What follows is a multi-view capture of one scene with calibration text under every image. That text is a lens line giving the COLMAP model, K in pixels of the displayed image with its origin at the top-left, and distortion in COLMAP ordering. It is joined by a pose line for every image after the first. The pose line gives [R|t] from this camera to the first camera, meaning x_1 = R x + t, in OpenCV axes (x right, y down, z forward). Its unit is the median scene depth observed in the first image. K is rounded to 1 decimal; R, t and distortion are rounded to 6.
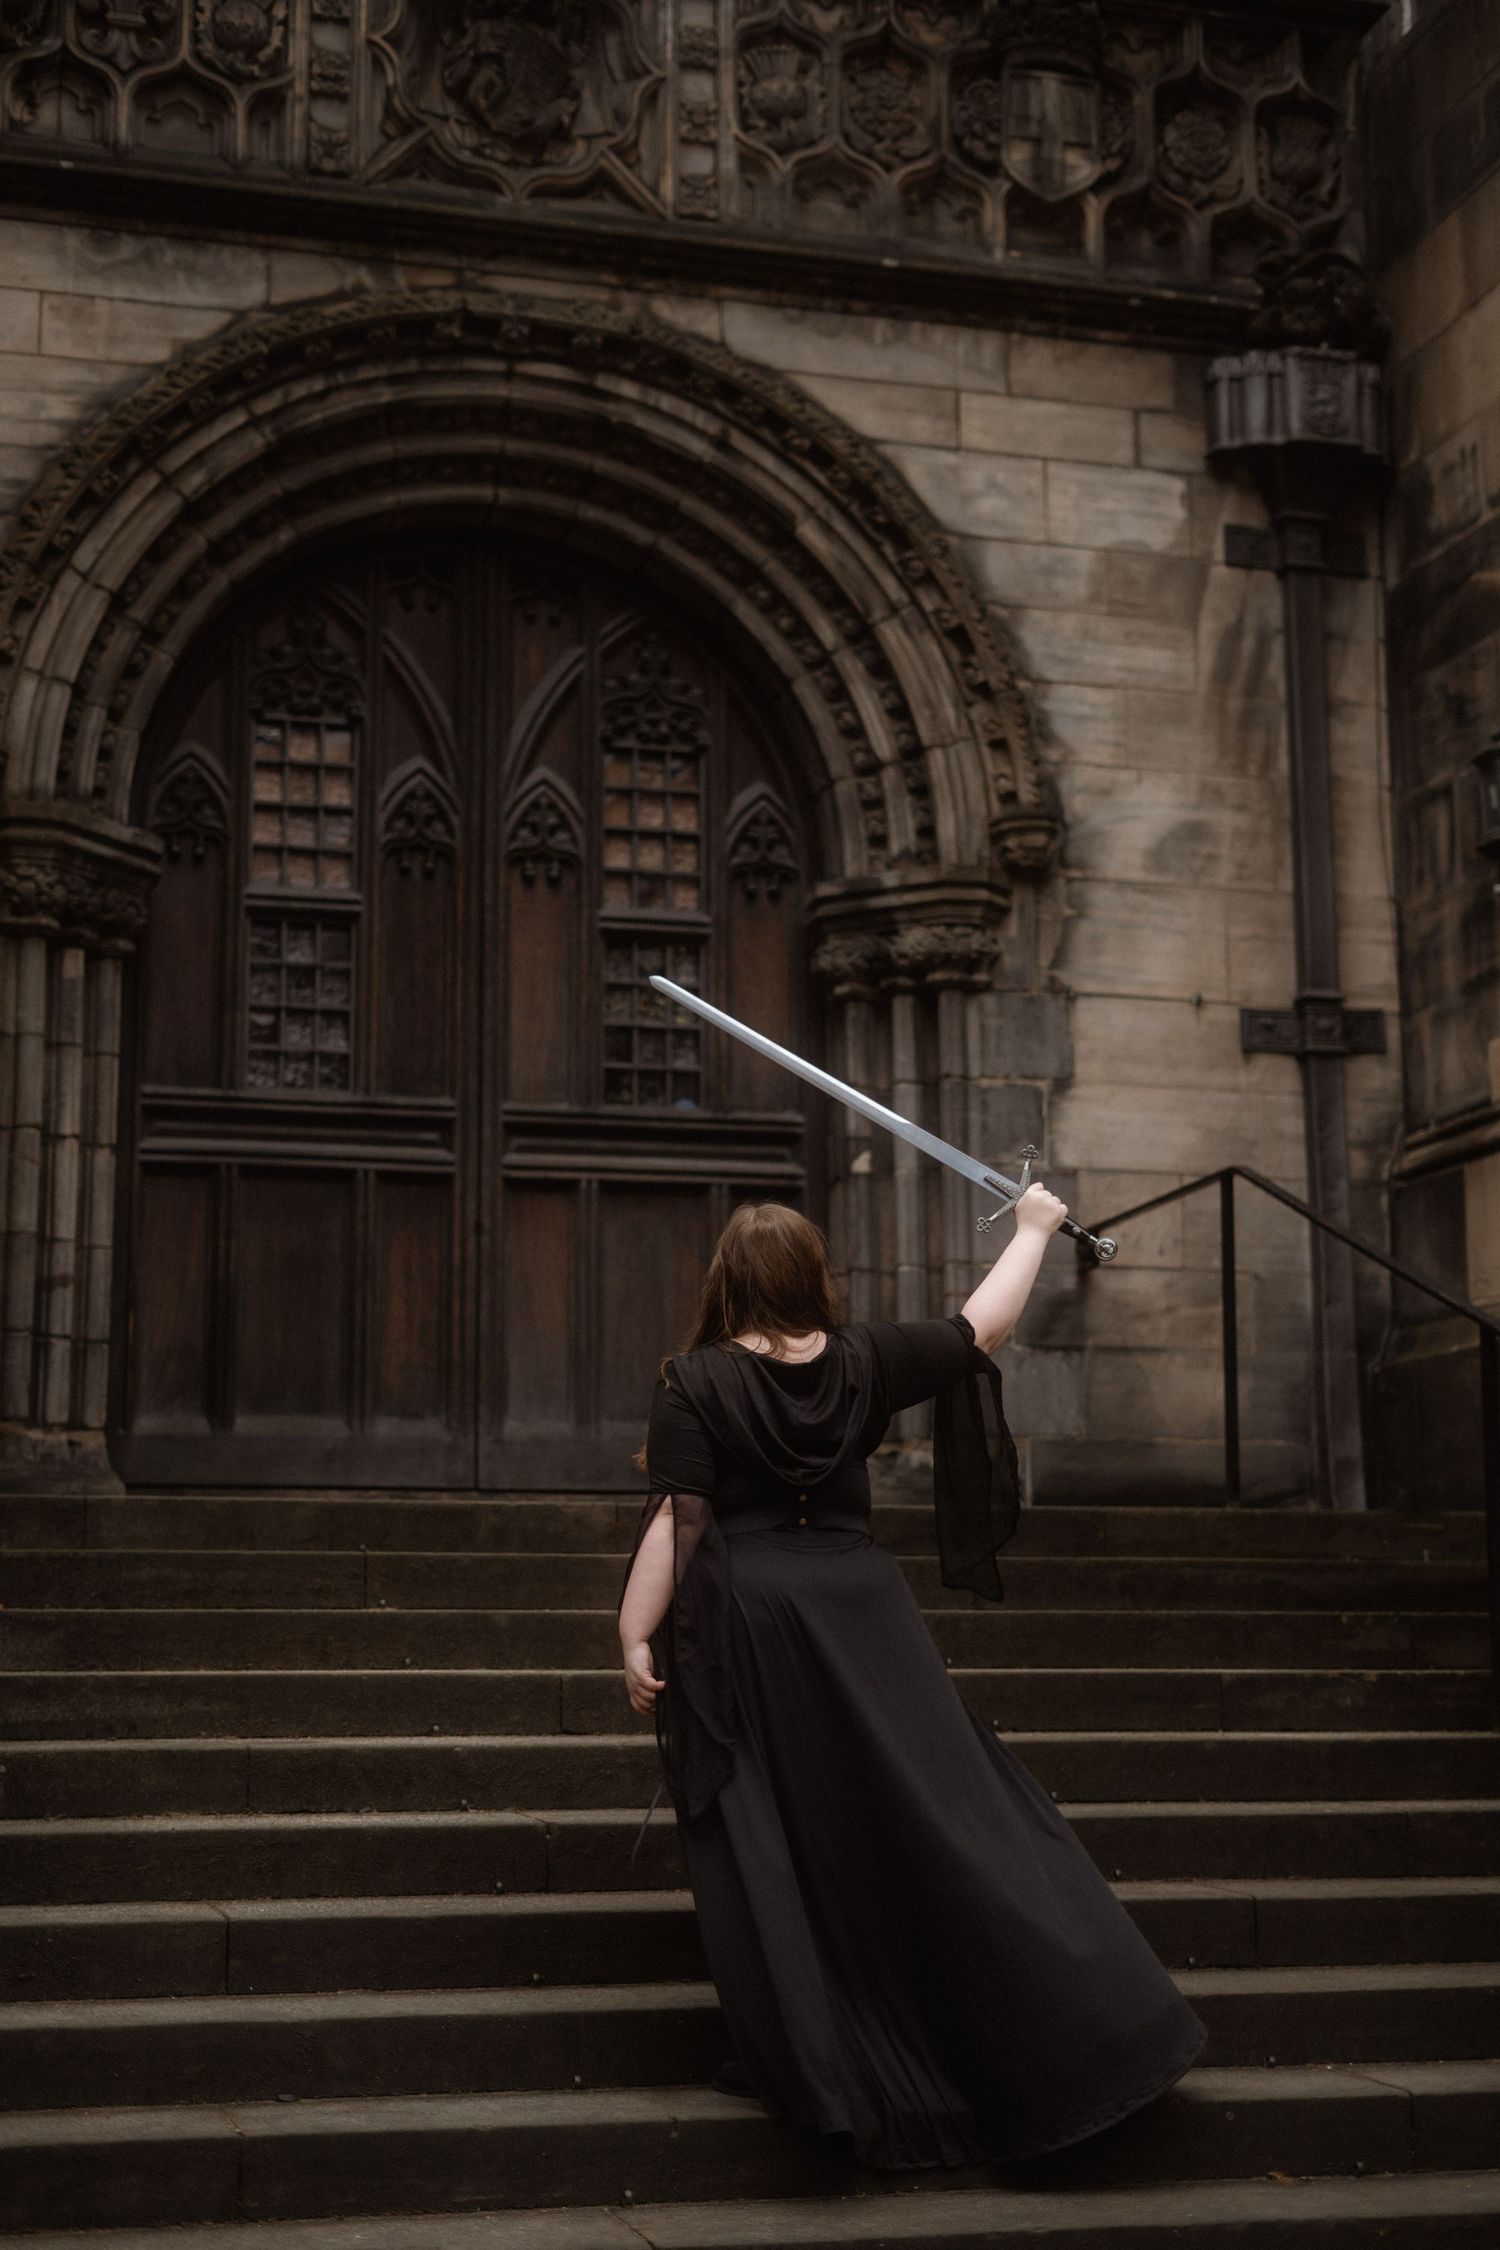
lens RADIAL K [[3070.7, 0, 818.4], [0, 3070.7, 1145.9], [0, 0, 1]] dist [-0.032855, 0.082292]
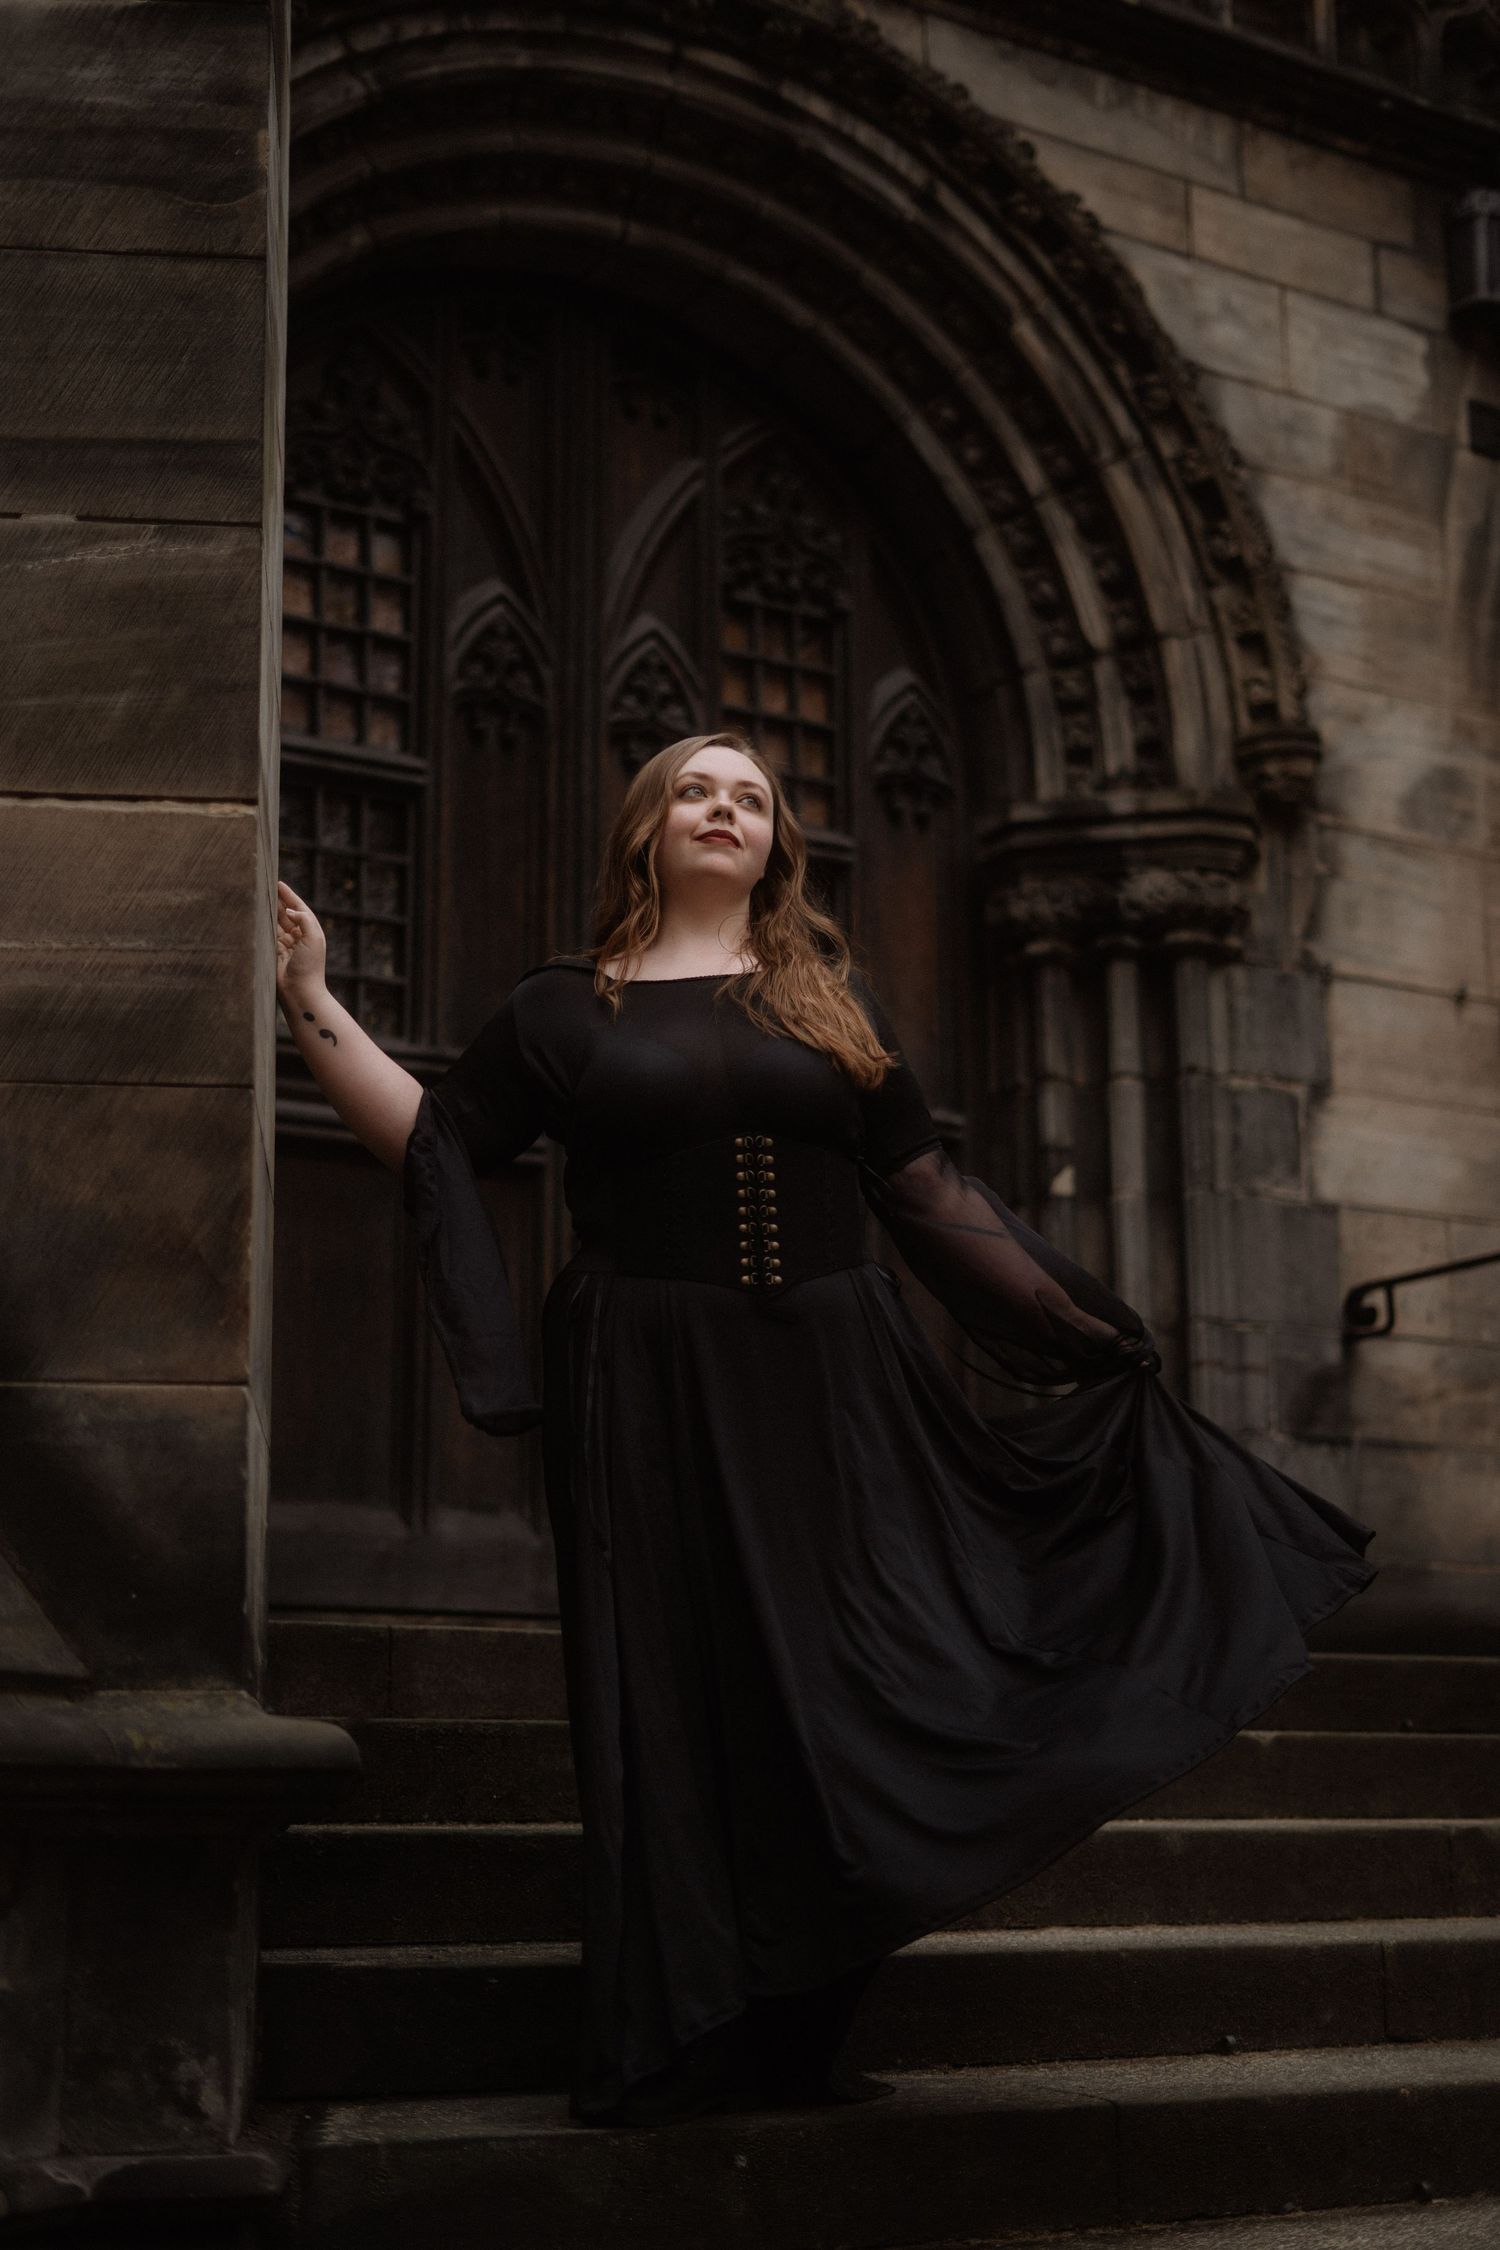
lens RADIAL K [[3030.7, 0, 620.9], [0, 3030.7, 1127.8], [0, 0, 1]] dist [0.007316, -0.020573]
pose [[0.967844, 0.056505, 0.245121, -0.266437], [-0.044971, 0.997613, -0.052405, 0.035411], [-0.247497, 0.039697, 0.968075, 0.315109]]
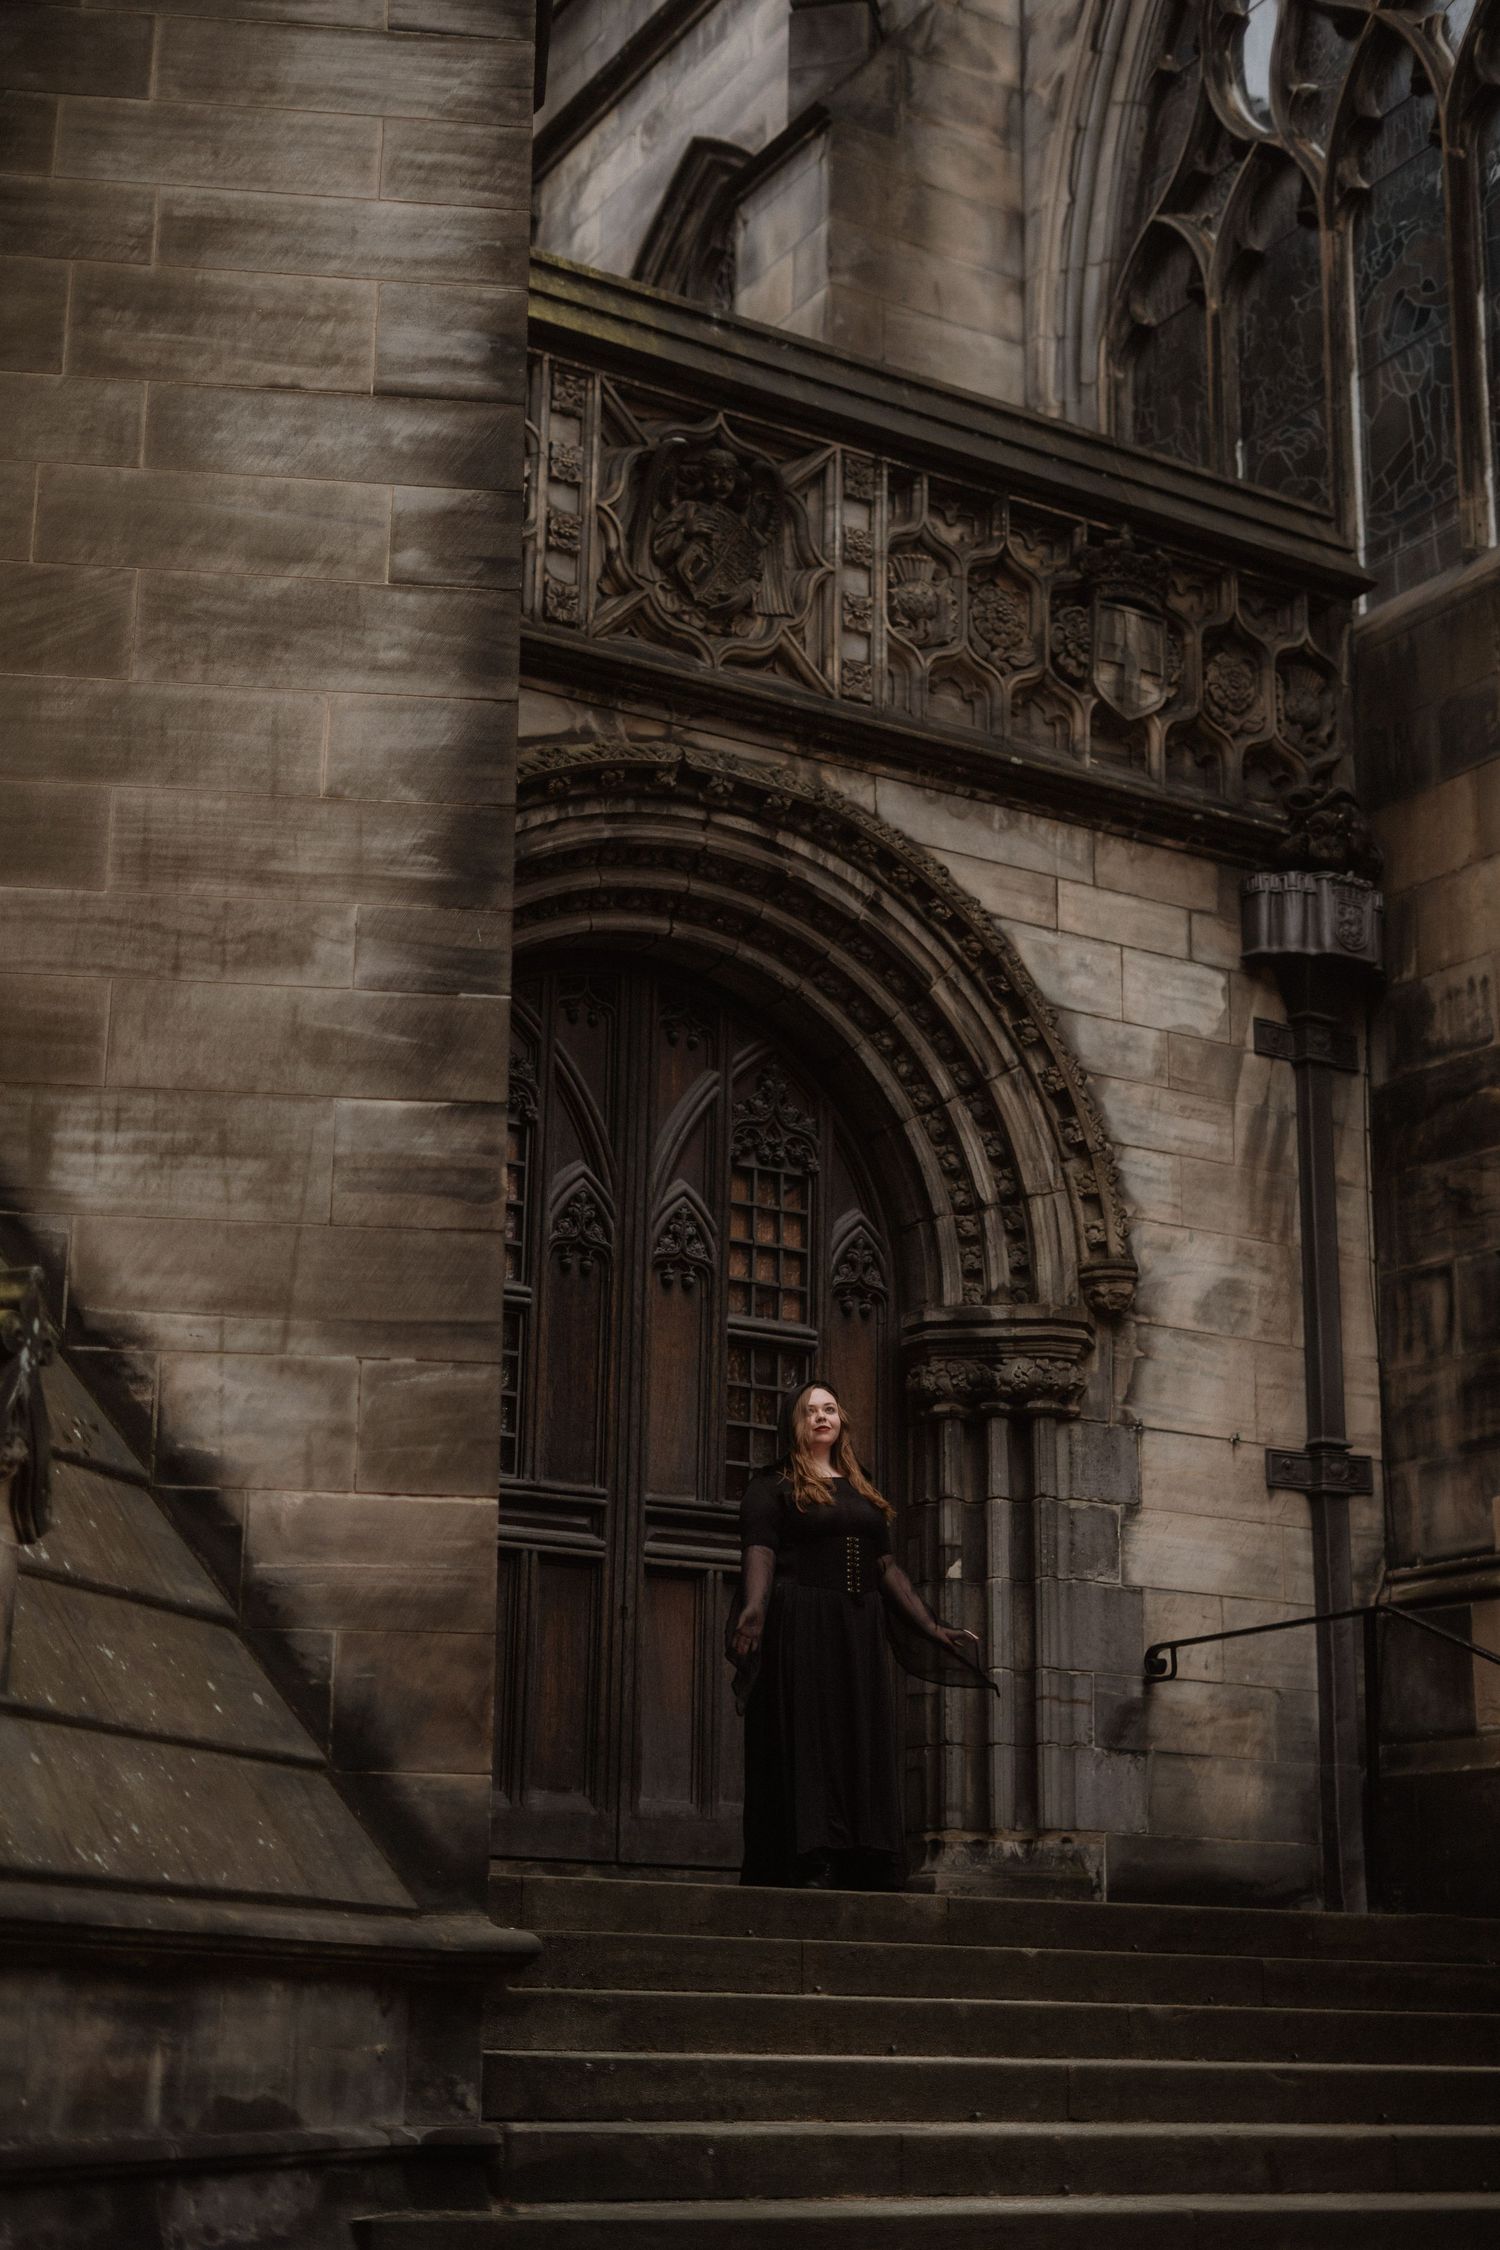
lens RADIAL K [[3074.2, 0, 628.7], [0, 3074.2, 1159.3], [0, 0, 1]] dist [-0.015458, 0.051634]
pose [[0.967233, 0.090966, 0.237036, -0.365868], [-0.067726, 0.992225, -0.104420, -0.016935], [-0.244691, 0.084945, 0.965873, -0.036917]]
